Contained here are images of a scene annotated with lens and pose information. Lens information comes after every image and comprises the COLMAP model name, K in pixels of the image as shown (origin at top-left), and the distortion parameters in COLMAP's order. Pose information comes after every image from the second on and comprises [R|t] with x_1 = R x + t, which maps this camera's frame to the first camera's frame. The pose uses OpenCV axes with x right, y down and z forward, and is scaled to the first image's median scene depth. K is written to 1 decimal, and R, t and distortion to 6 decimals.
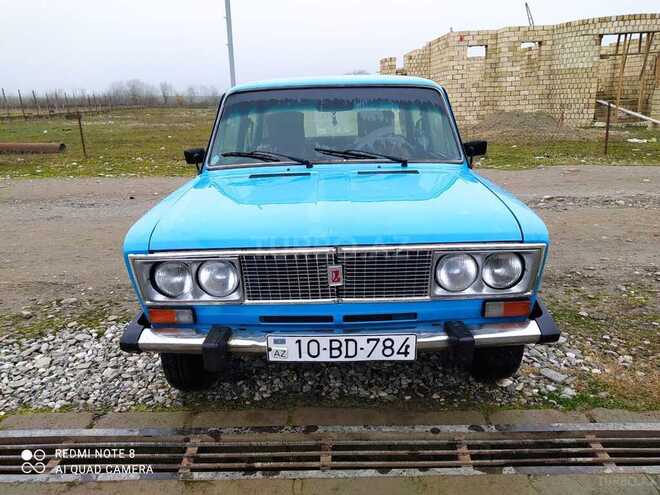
lens RADIAL K [[494.9, 0, 332.1], [0, 494.9, 248.2], [0, 0, 1]] dist [0.027765, -0.017917]
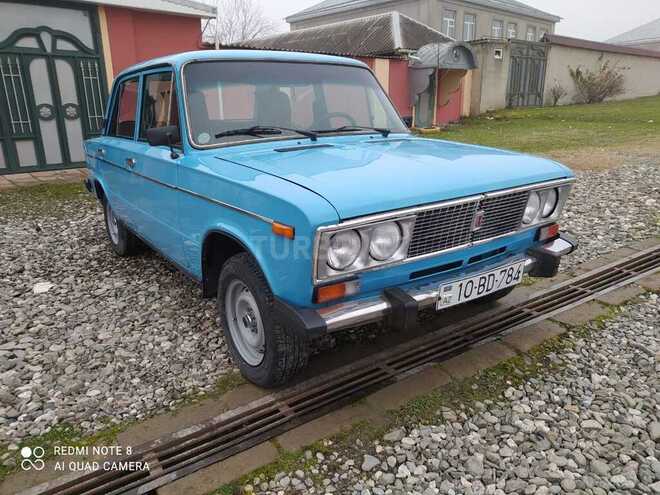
lens RADIAL K [[494.9, 0, 332.1], [0, 494.9, 248.2], [0, 0, 1]] dist [0.027765, -0.017917]
pose [[0.813702, -0.158722, 0.559192, -0.870128], [0.157122, 0.986246, 0.051304, 0.006773], [-0.559644, 0.046115, 0.827449, 0.240551]]
